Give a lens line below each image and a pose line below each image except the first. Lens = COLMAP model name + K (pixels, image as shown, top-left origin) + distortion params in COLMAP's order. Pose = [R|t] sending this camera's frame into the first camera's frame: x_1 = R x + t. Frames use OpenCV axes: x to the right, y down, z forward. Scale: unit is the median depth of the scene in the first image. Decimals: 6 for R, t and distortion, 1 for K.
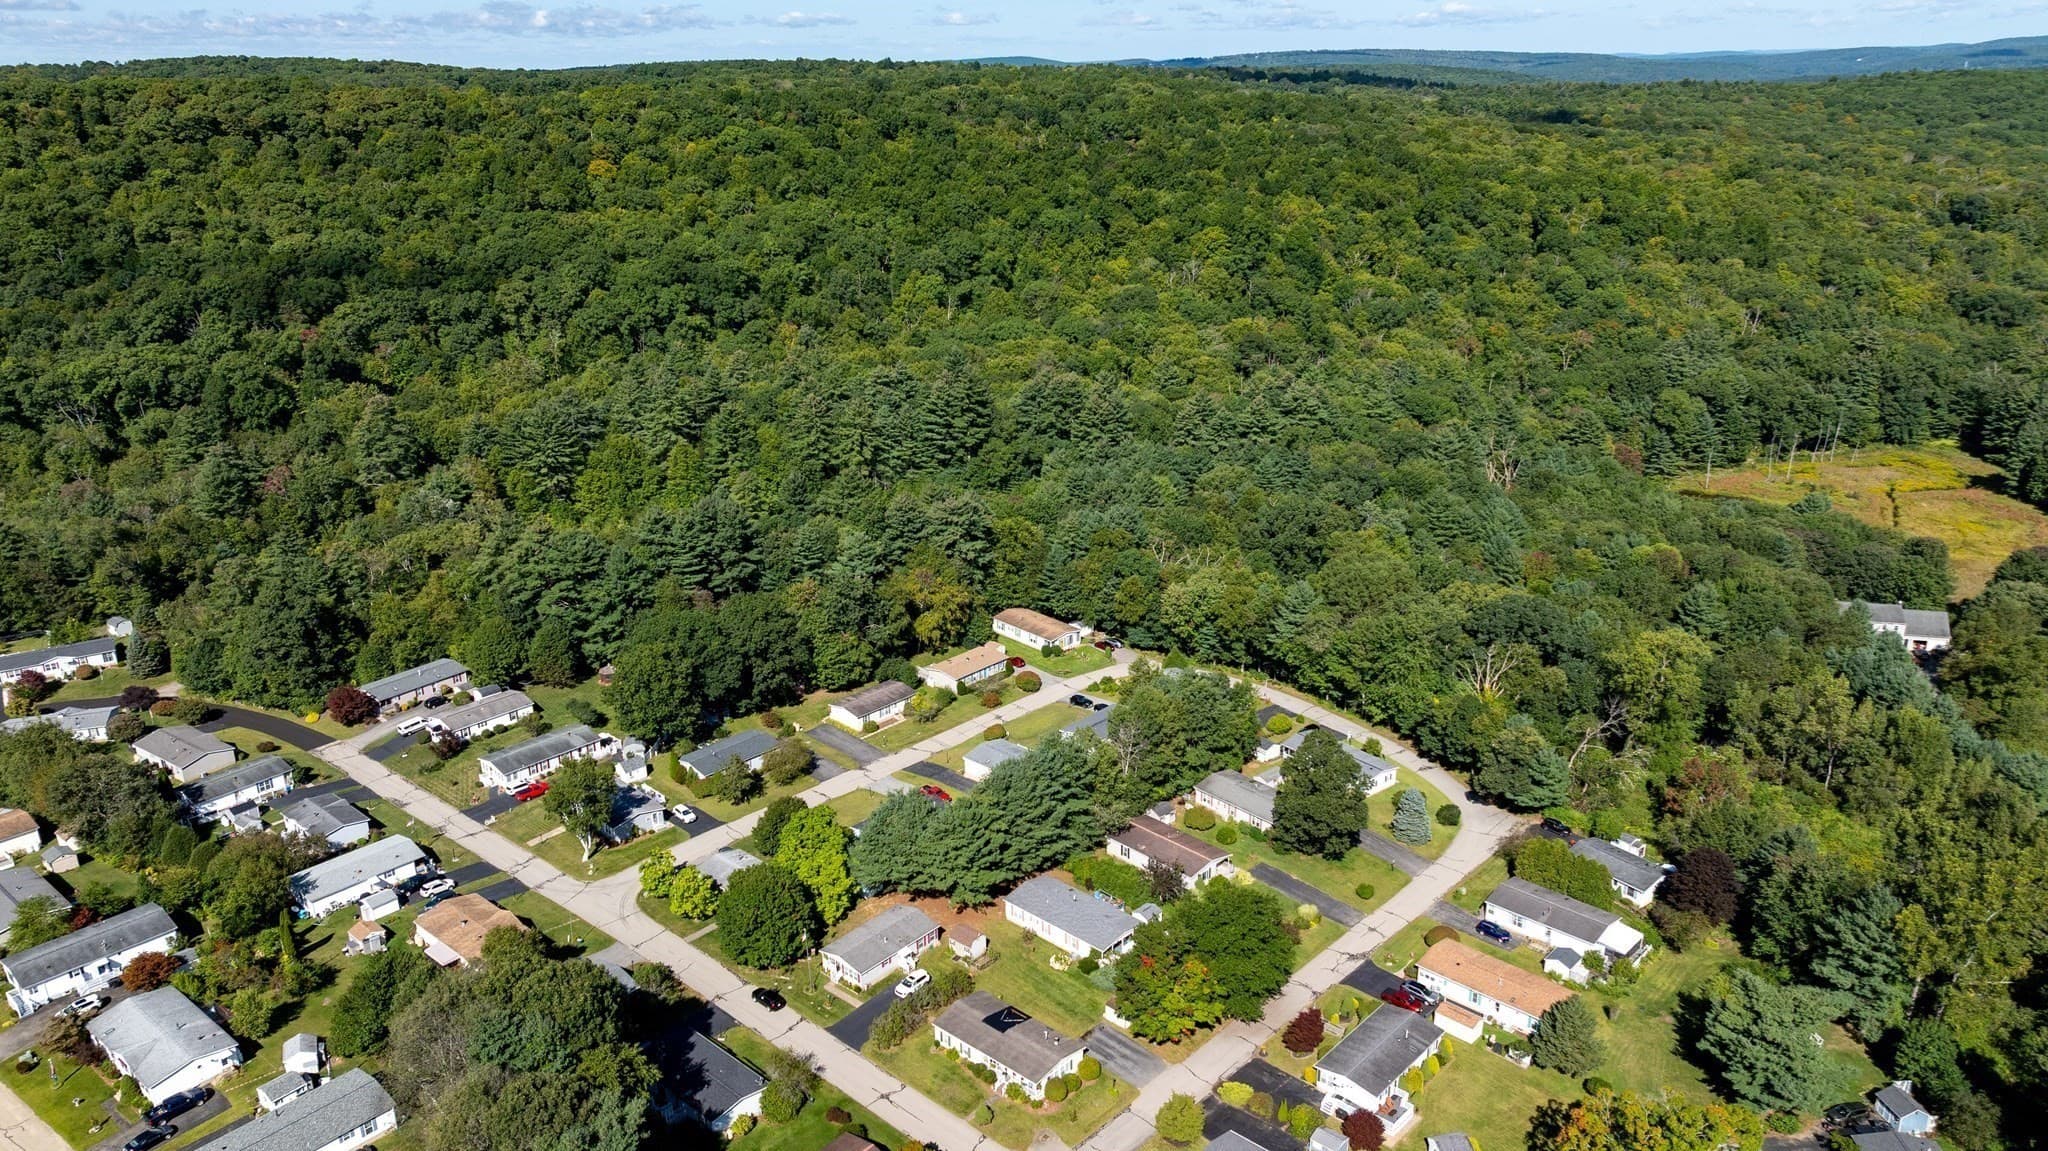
lens RADIAL K [[1436.8, 0, 1023.2], [0, 1436.8, 571.3], [0, 0, 1]] dist [-0.038840, 0.081607]
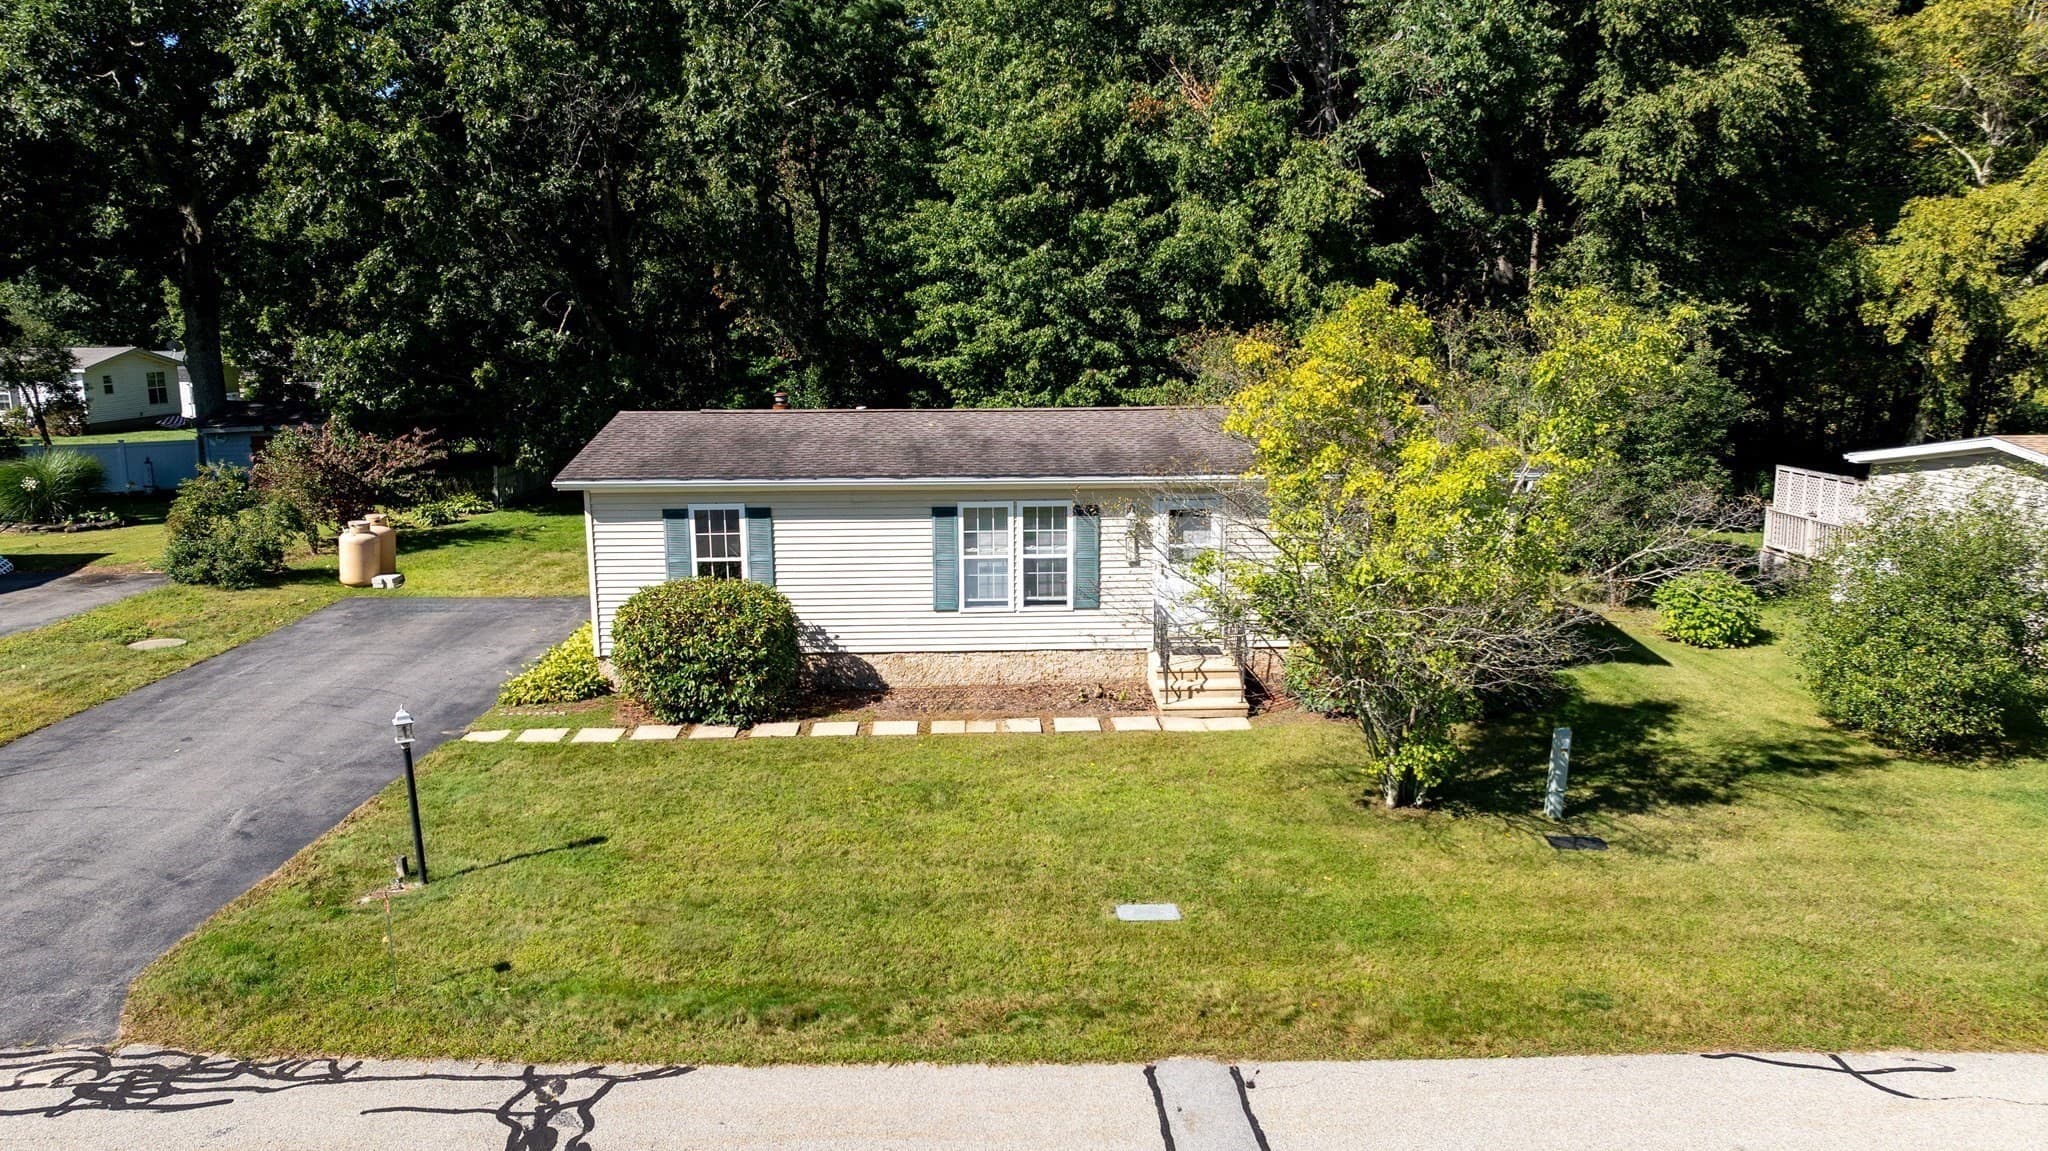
lens RADIAL K [[1436.8, 0, 1023.2], [0, 1436.8, 571.3], [0, 0, 1]] dist [-0.038840, 0.081607]
pose [[0.714948, 0.137616, -0.685501, -0.037582], [-0.238573, 0.969613, -0.054169, 0.097786], [0.657216, 0.202269, 0.726054, 0.895704]]
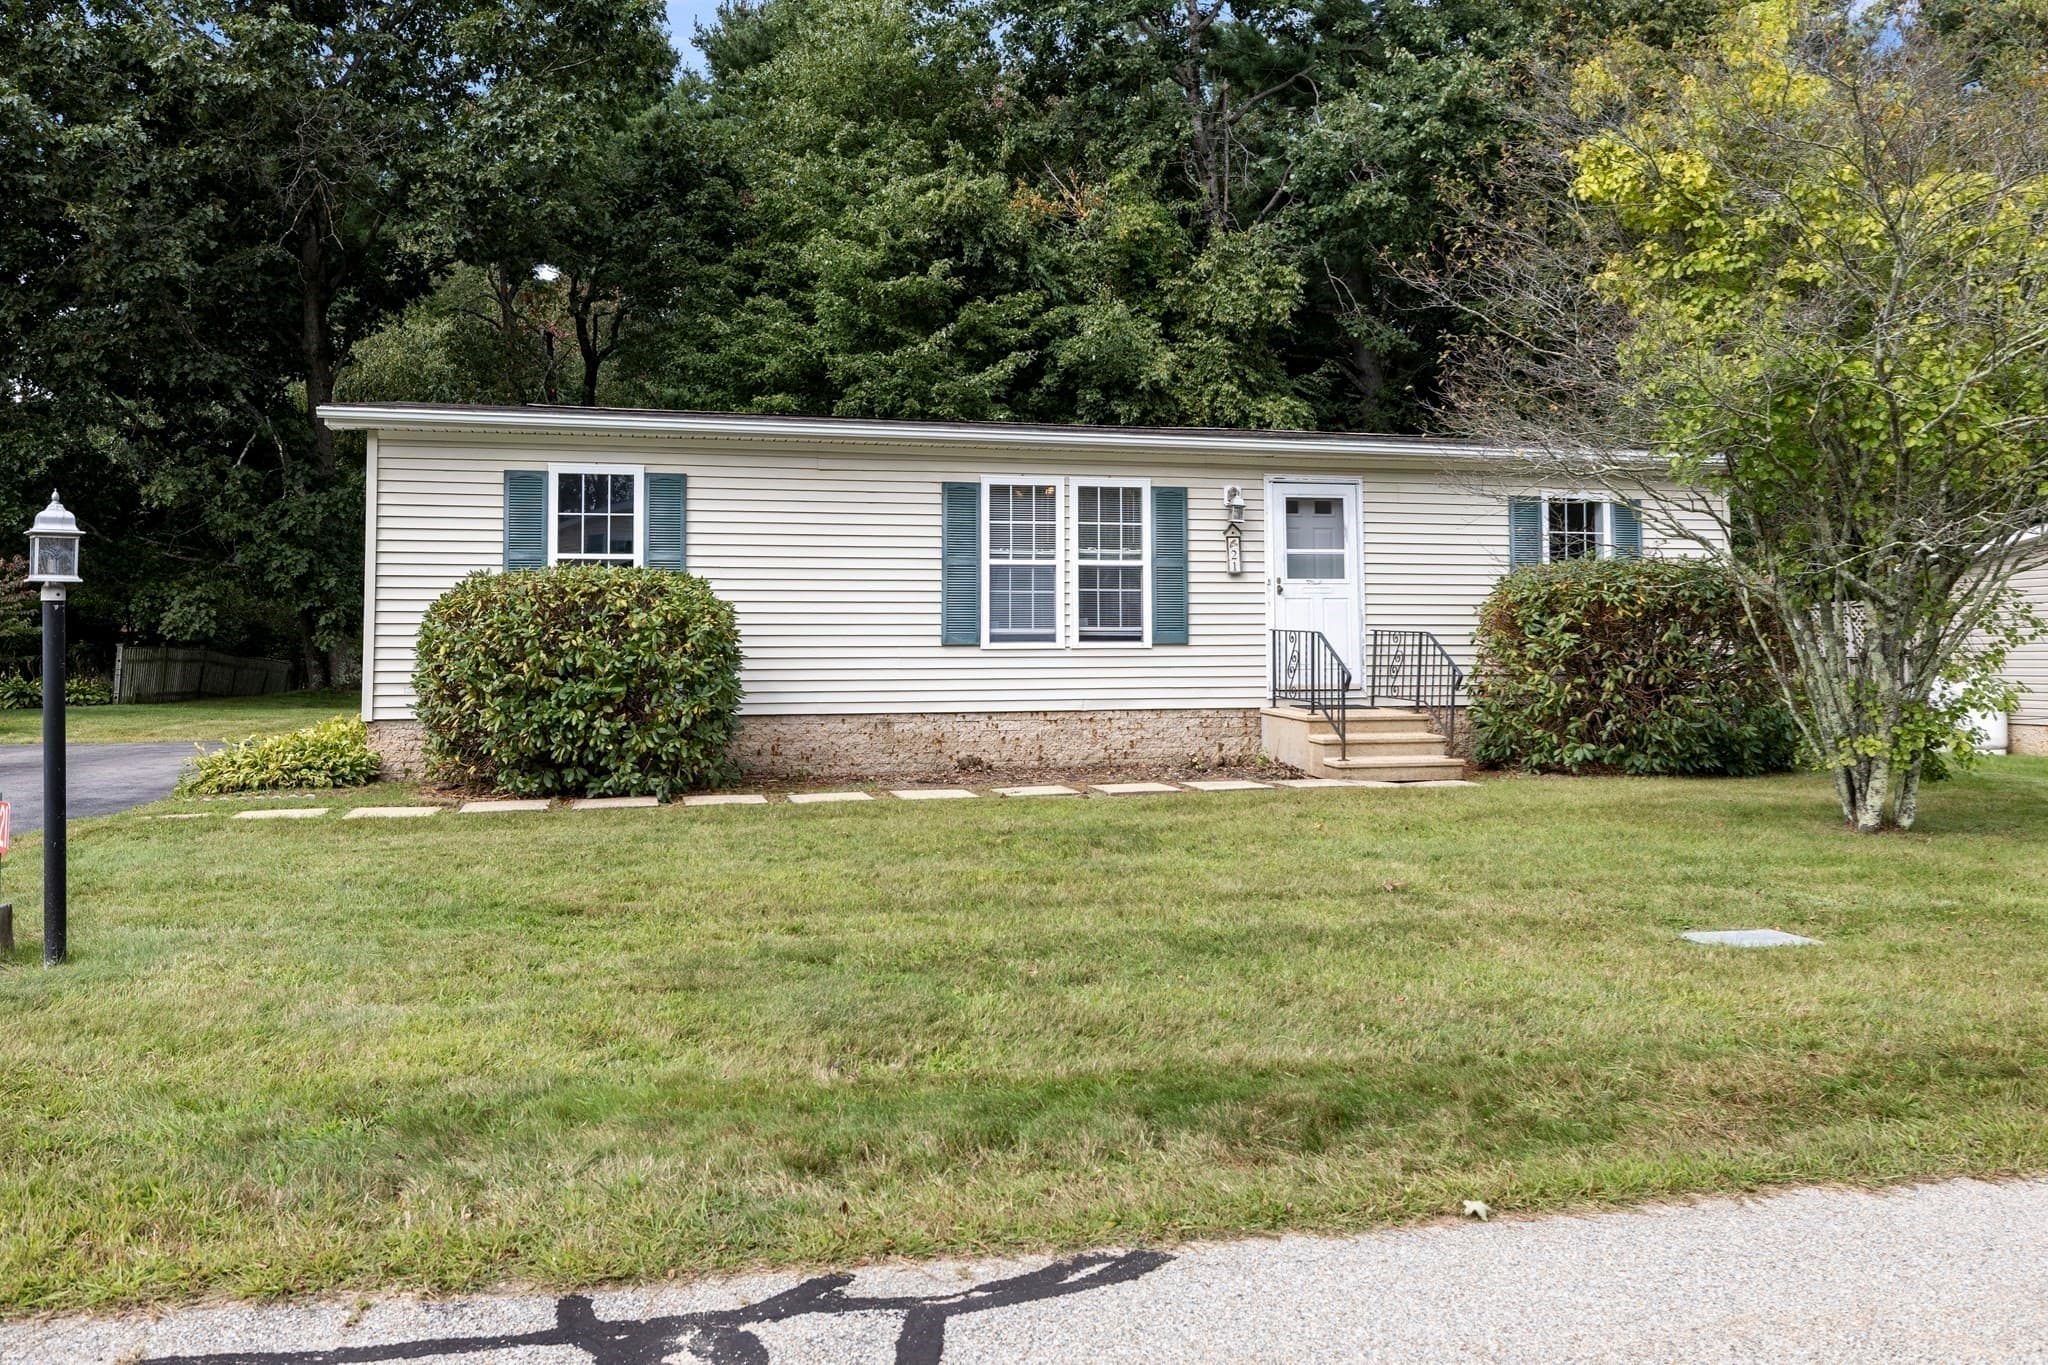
lens RADIAL K [[1492.4, 0, 1016.0], [0, 1492.4, 575.9], [0, 0, 1]] dist [0.001031, -0.000547]
pose [[0.847265, -0.013527, -0.530998, -0.065149], [-0.187499, 0.927706, -0.322808, 0.110759], [0.496977, 0.373065, 0.783477, 0.909949]]
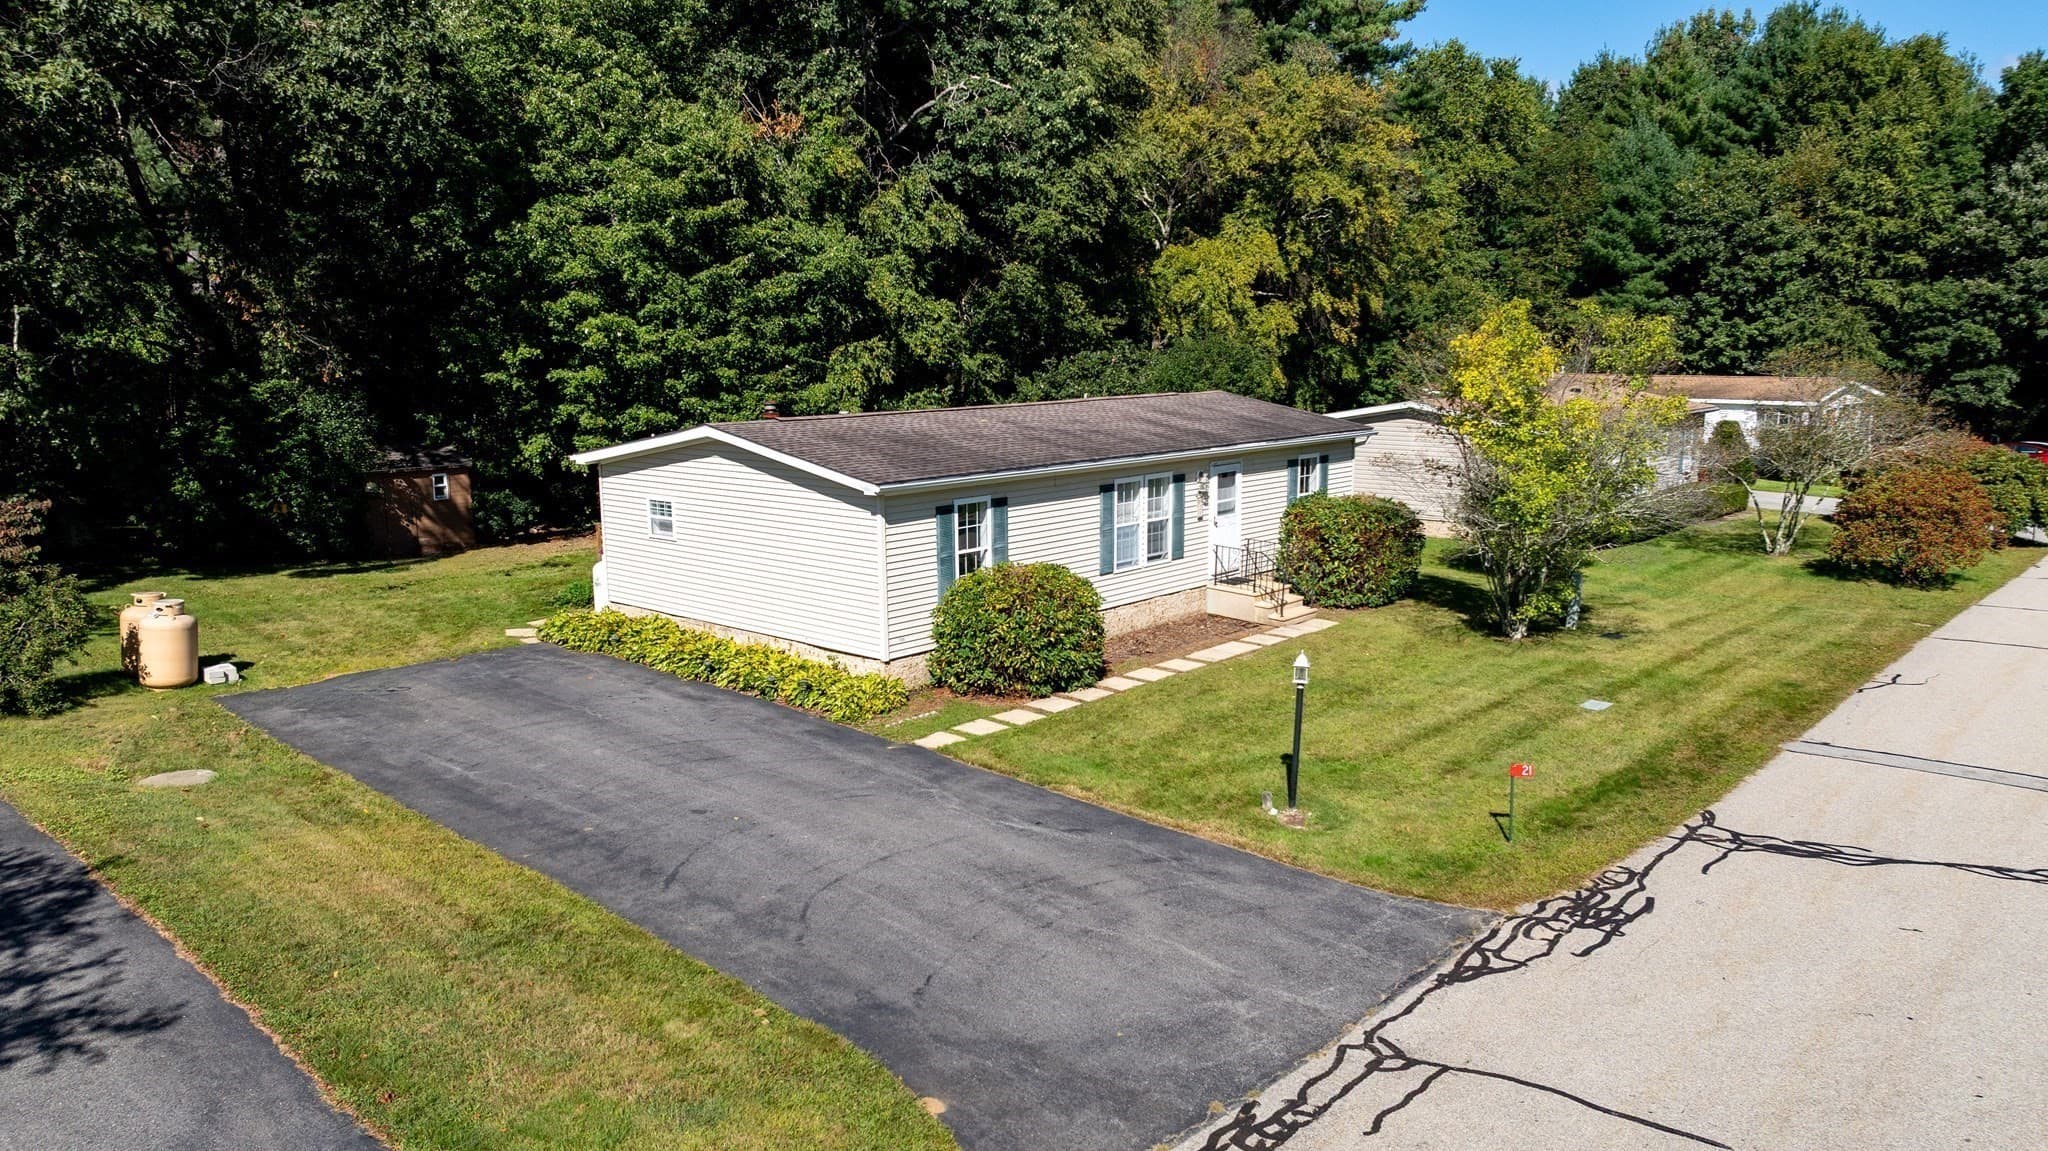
lens RADIAL K [[1436.8, 0, 1023.2], [0, 1436.8, 571.3], [0, 0, 1]] dist [-0.038840, 0.081607]
pose [[0.999342, 0.006902, 0.035599, -0.103001], [-0.000779, 0.985576, -0.169230, 0.112065], [-0.036254, 0.169091, 0.984933, 0.860145]]
